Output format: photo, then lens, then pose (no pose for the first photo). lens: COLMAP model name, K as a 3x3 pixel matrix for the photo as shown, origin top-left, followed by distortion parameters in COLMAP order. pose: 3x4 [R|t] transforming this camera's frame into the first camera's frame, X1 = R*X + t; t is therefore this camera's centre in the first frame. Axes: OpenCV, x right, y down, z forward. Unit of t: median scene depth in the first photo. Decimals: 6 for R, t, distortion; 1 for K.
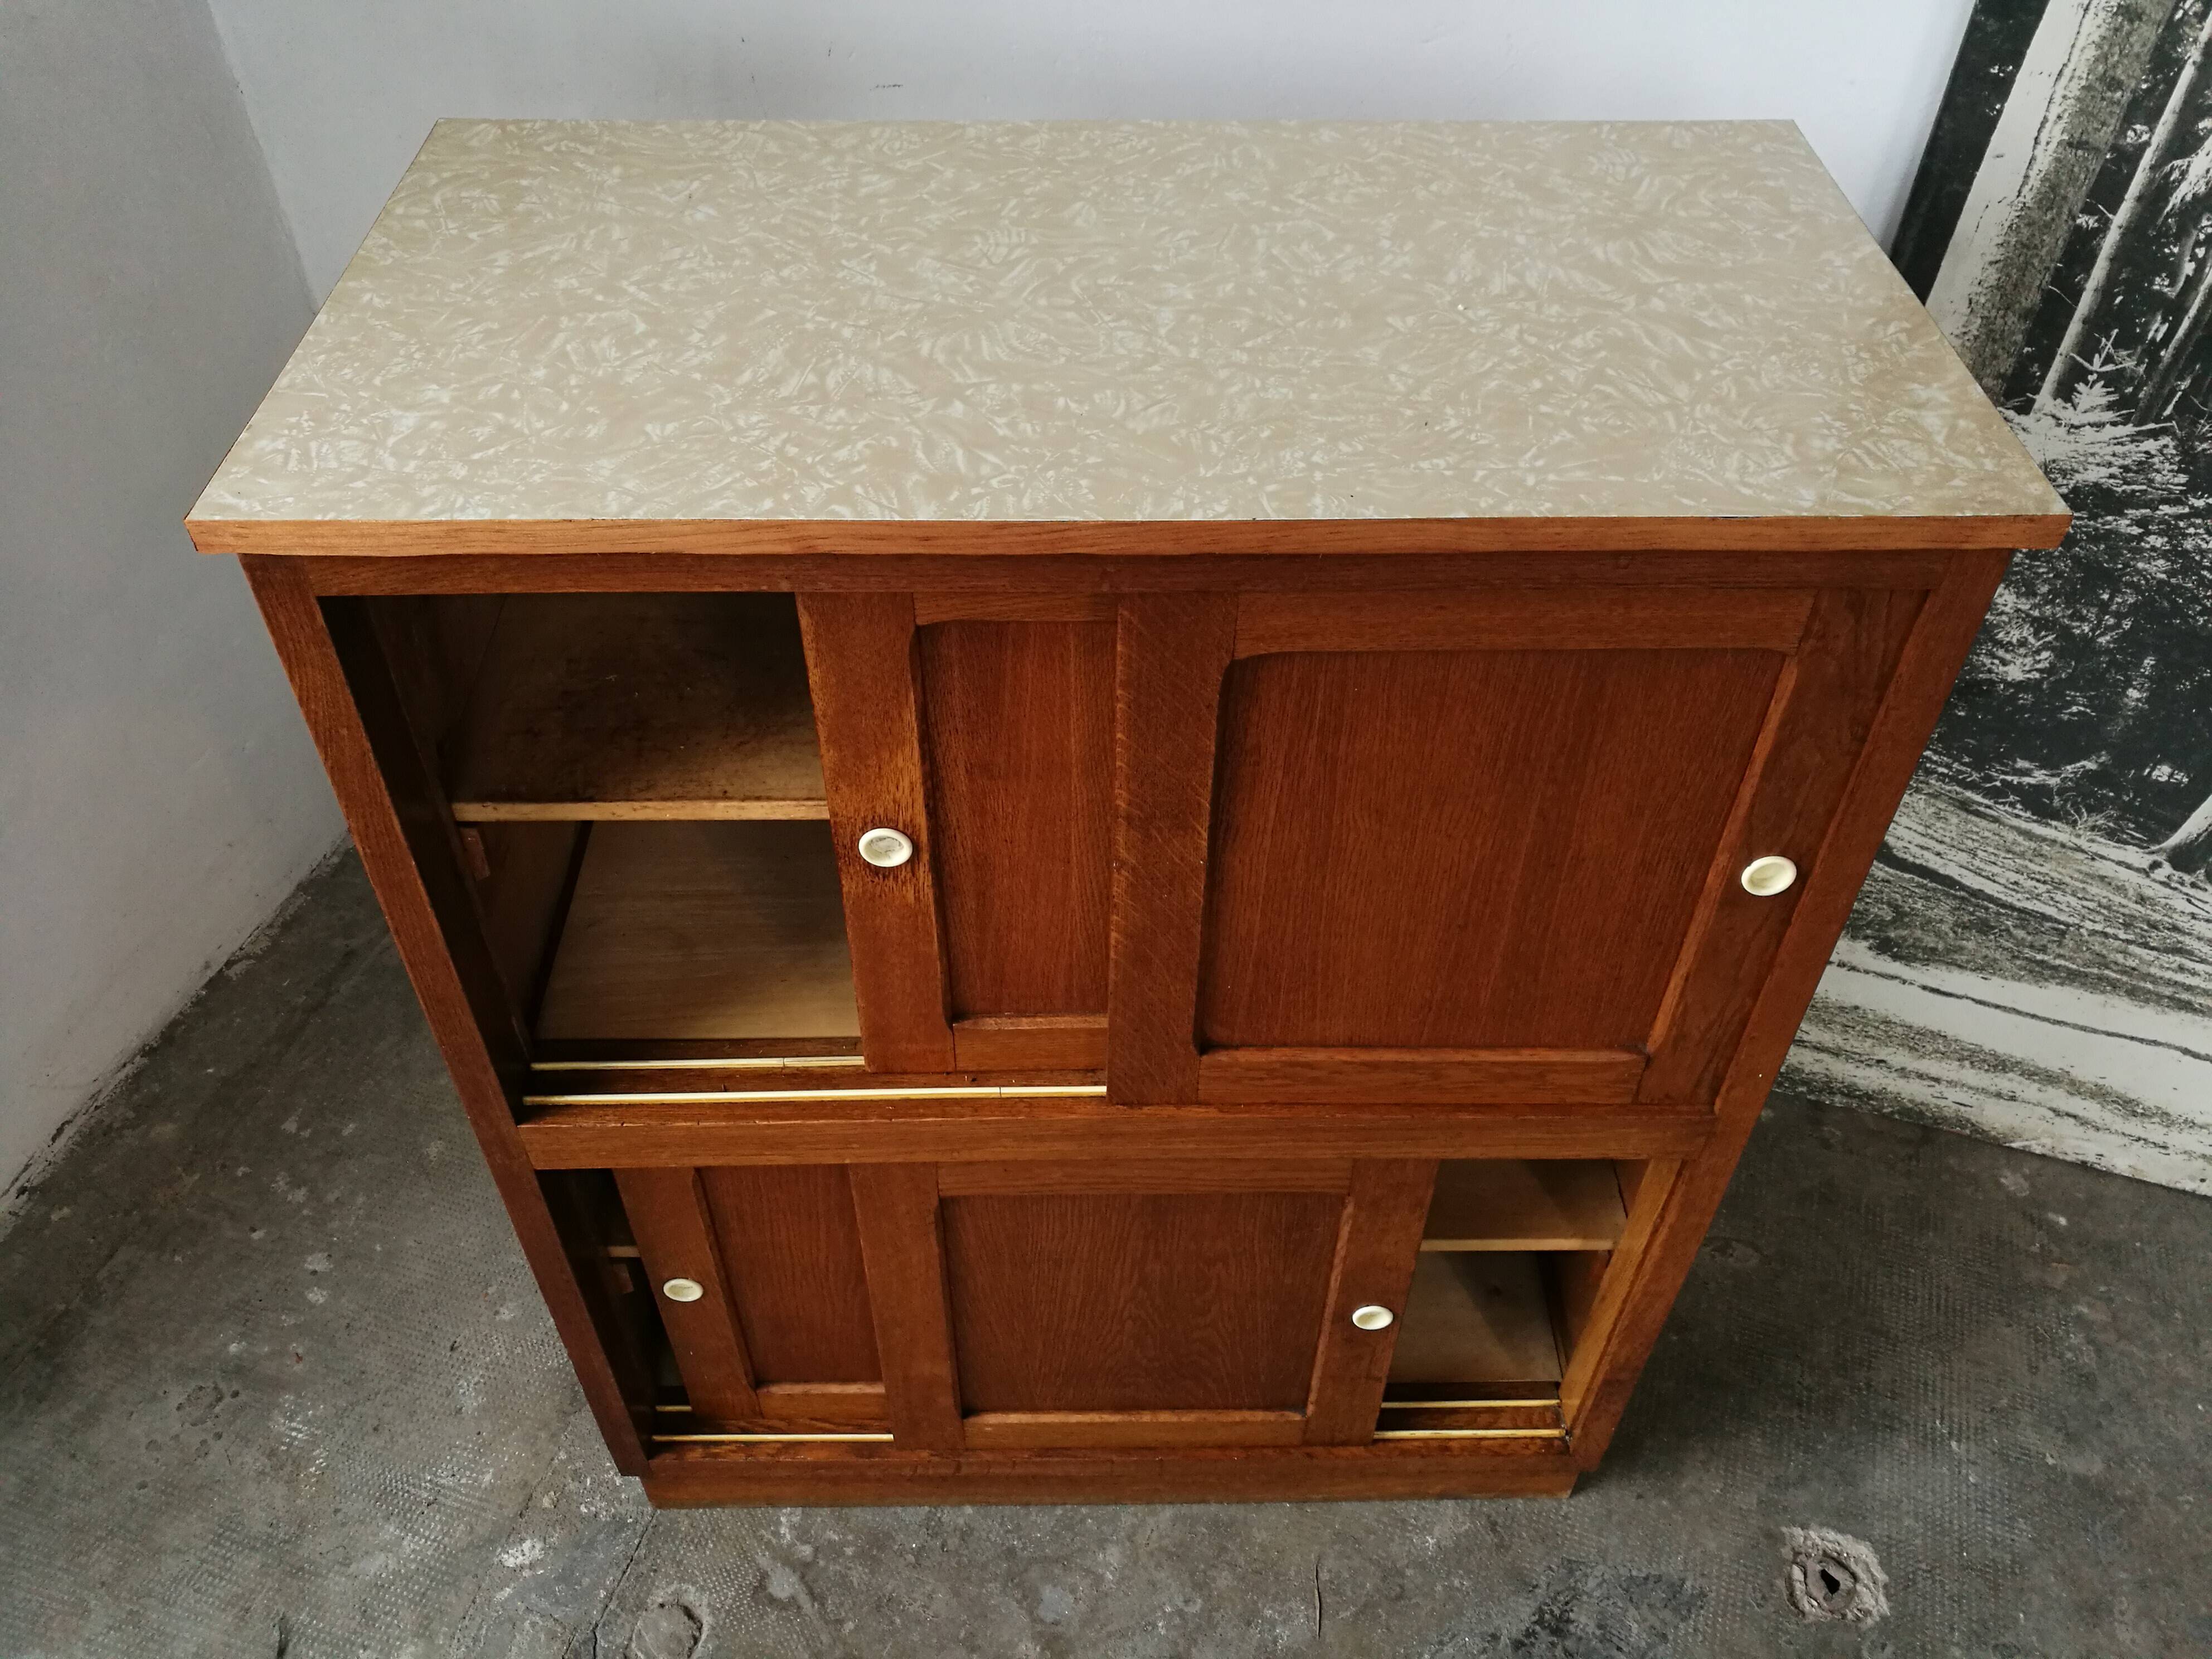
lens RADIAL K [[1764.4, 0, 1122.4], [0, 1764.4, 836.4], [0, 0, 1]] dist [-0.030431, 0.051992]
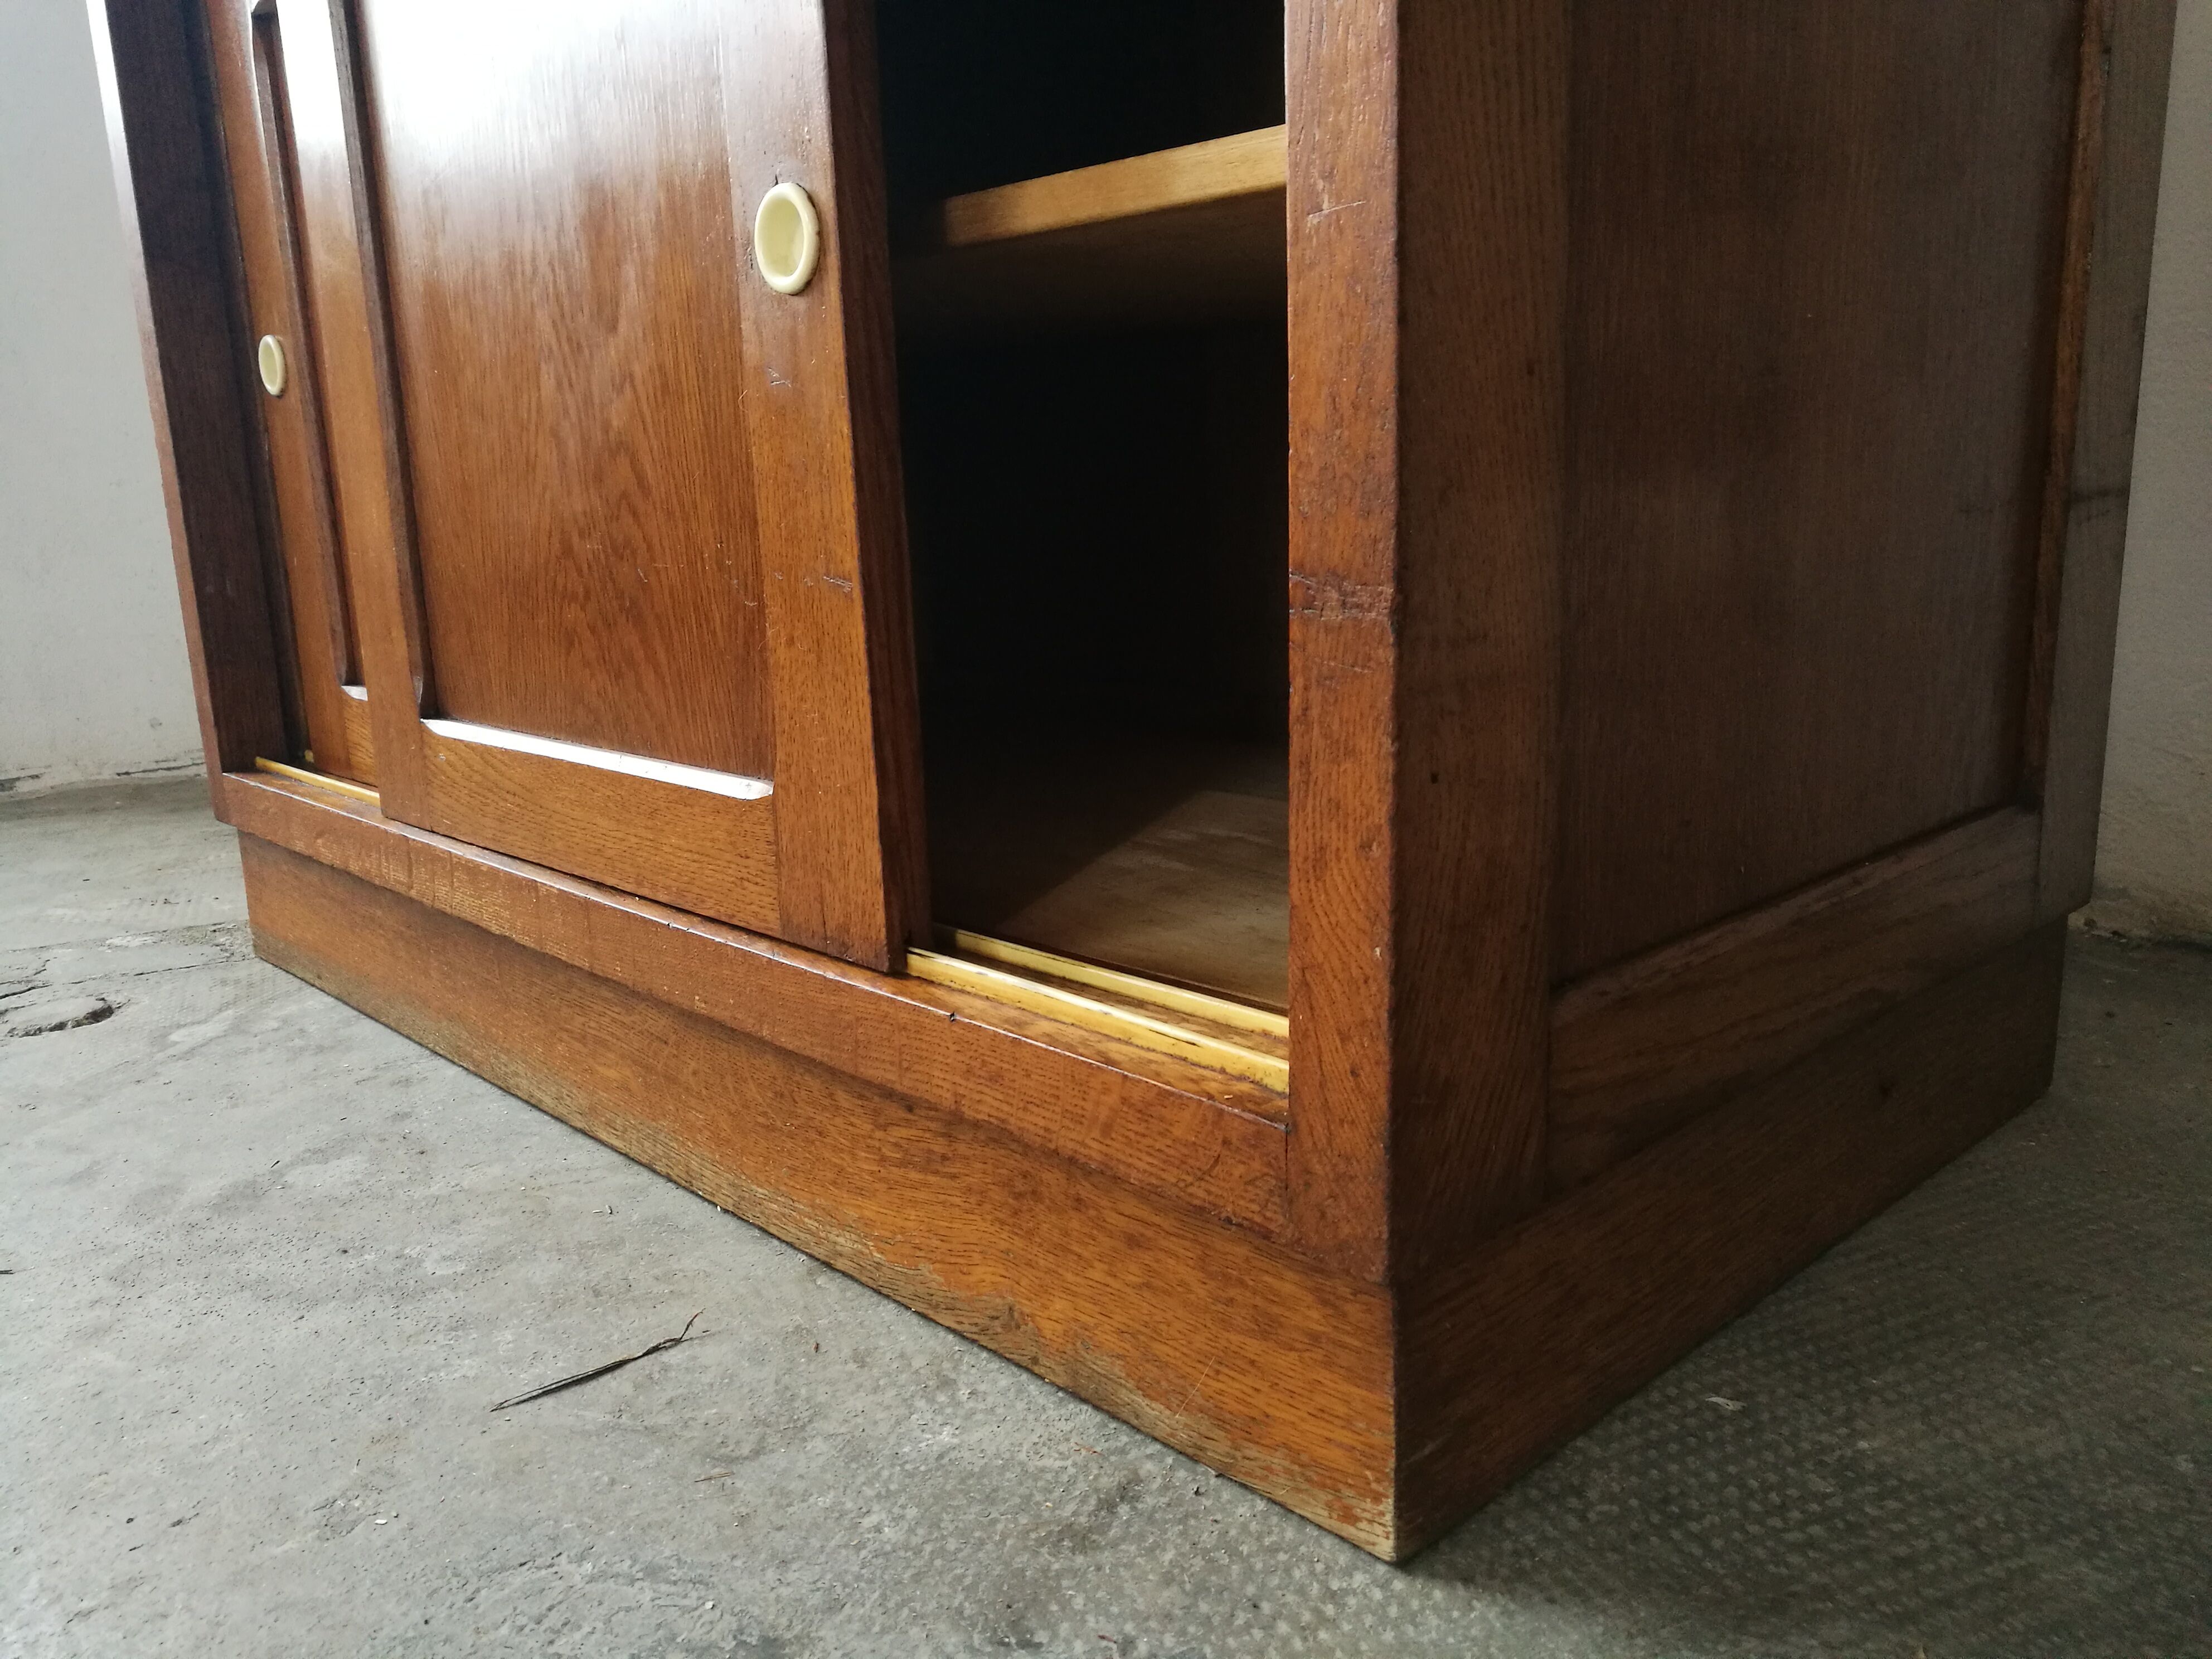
lens RADIAL K [[1769.0, 0, 1101.9], [0, 1769.0, 865.0], [0, 0, 1]] dist [-0.018835, 0.030625]
pose [[0.663544, 0.124643, -0.737681, 0.427456], [-0.501289, 0.806015, -0.314720, 0.415683], [0.555354, 0.578622, 0.597309, 0.789732]]
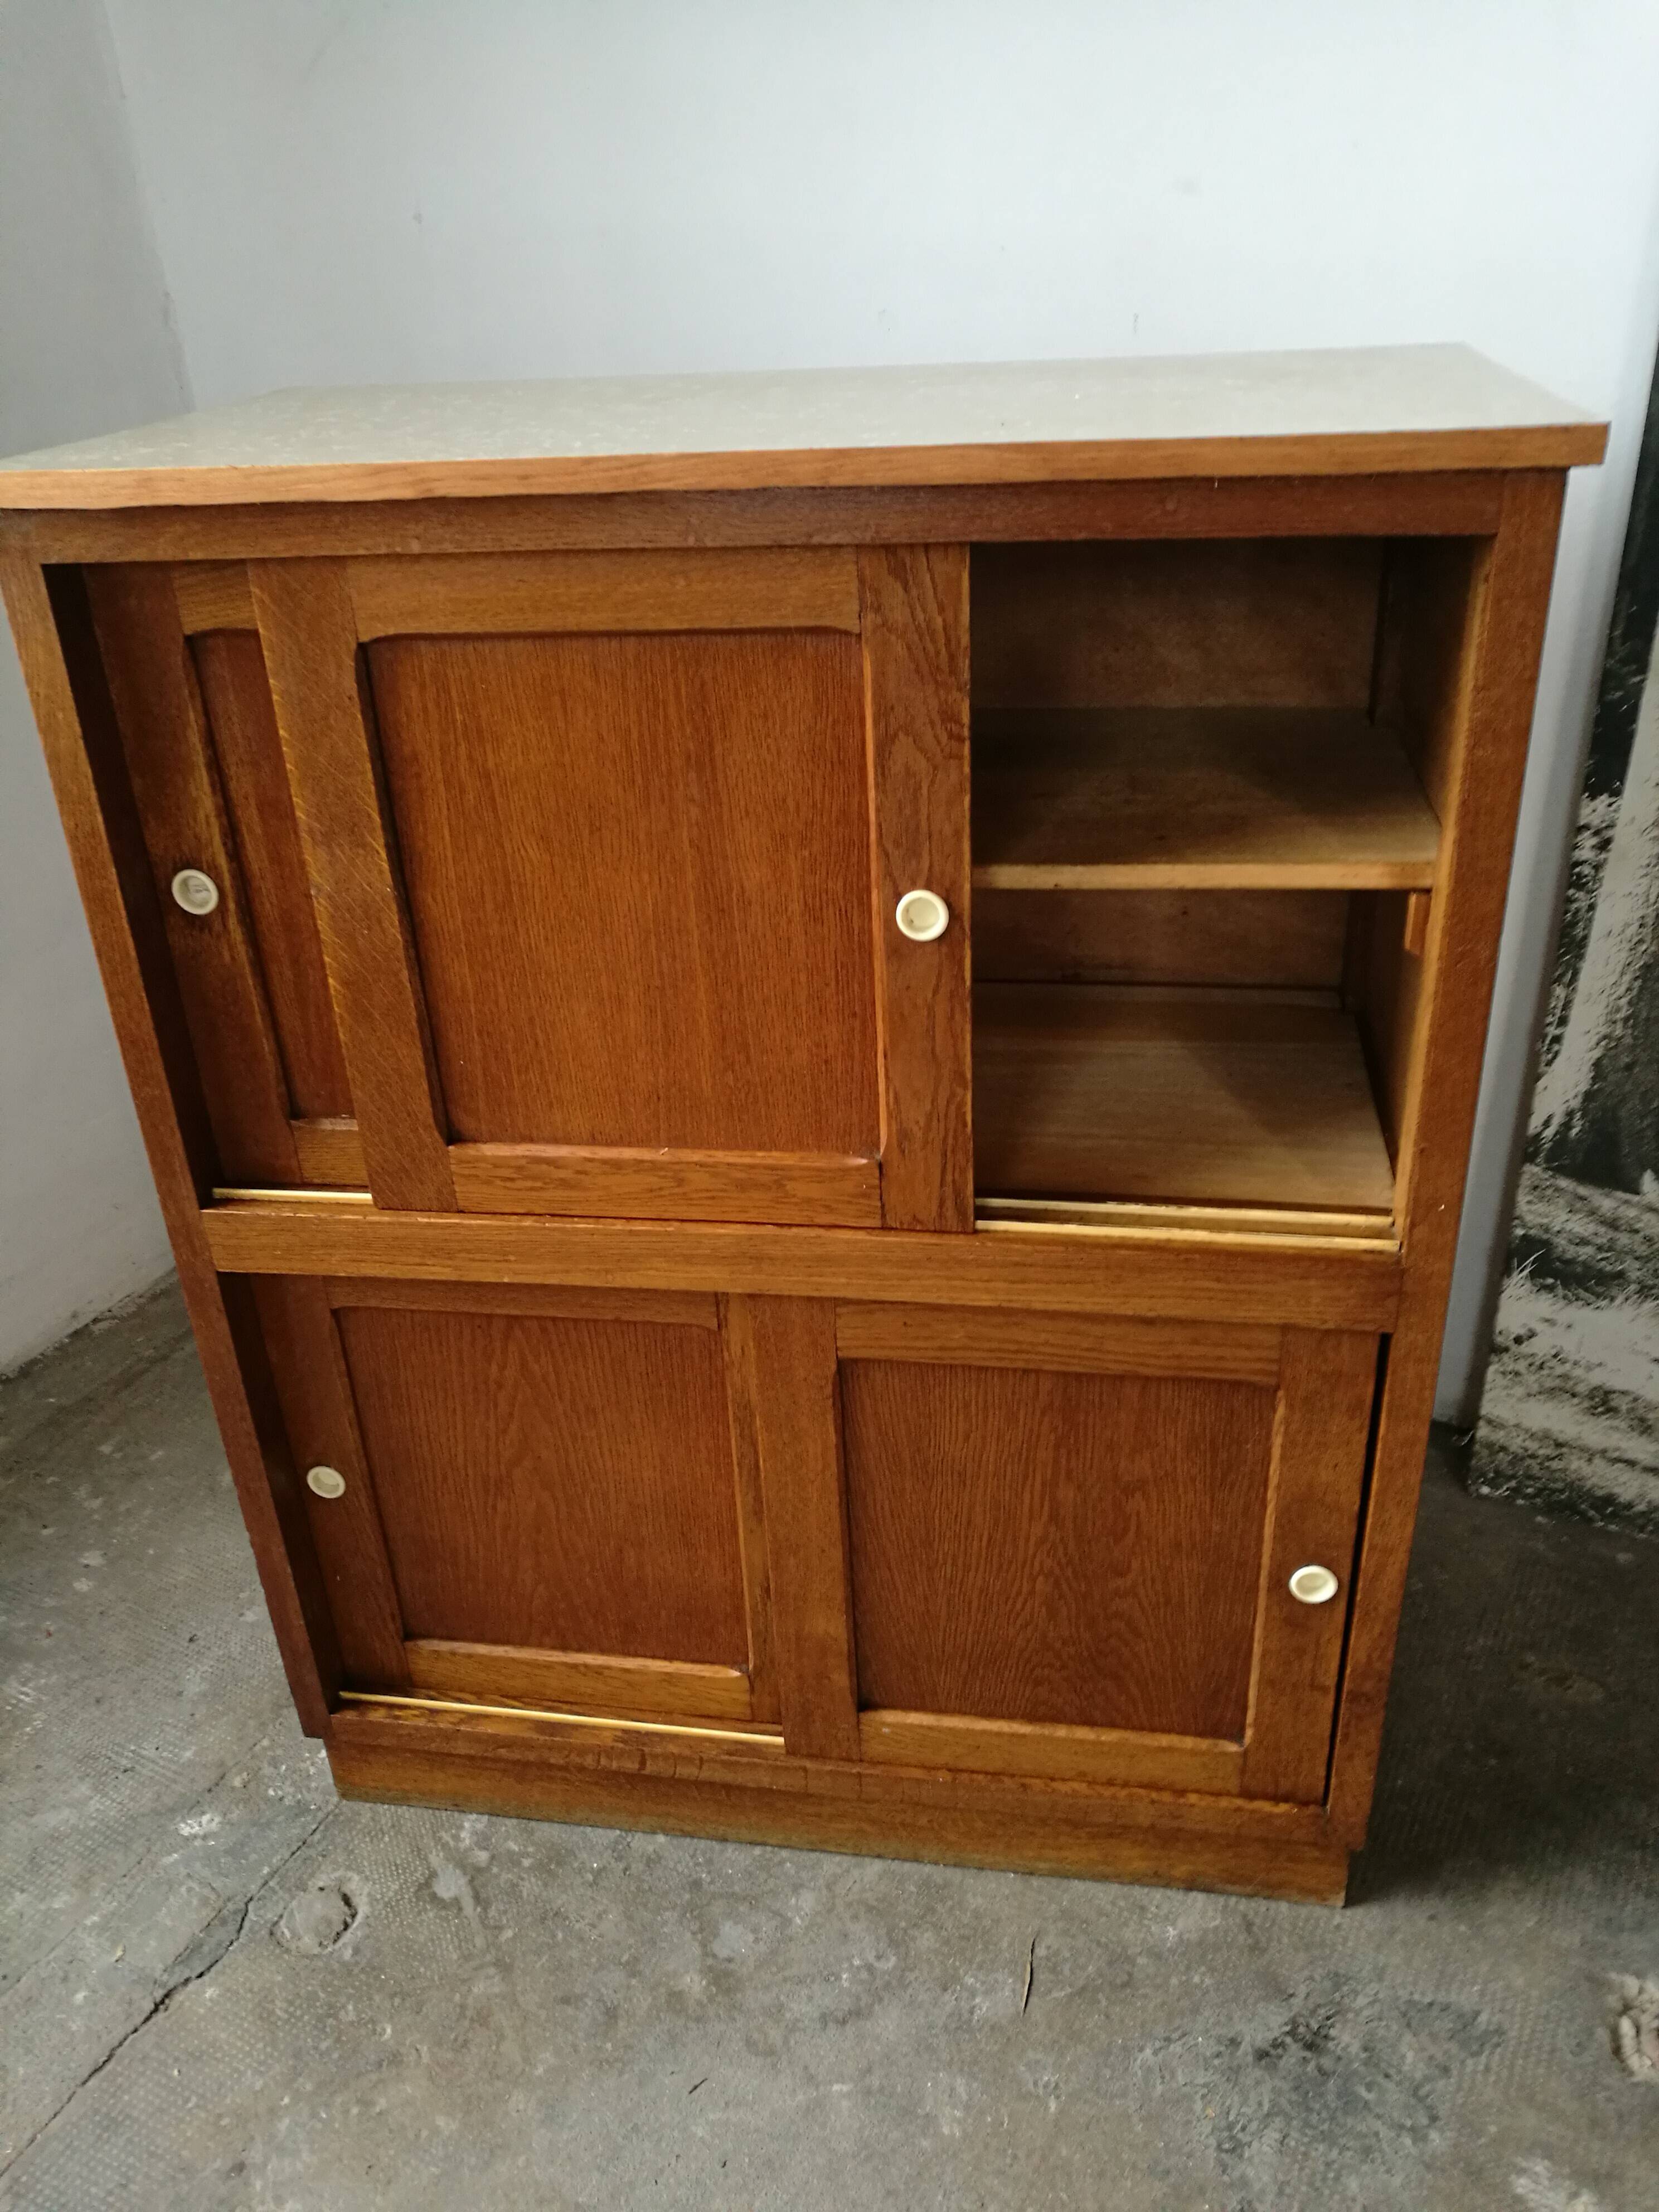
lens RADIAL K [[1764.4, 0, 838.9], [0, 1764.4, 1119.6], [0, 0, 1]] dist [-0.030431, 0.051992]
pose [[0.982128, 0.033433, -0.185219, 0.166024], [-0.084756, 0.957231, -0.276631, 0.279792], [0.168049, 0.287386, 0.942957, 0.048284]]
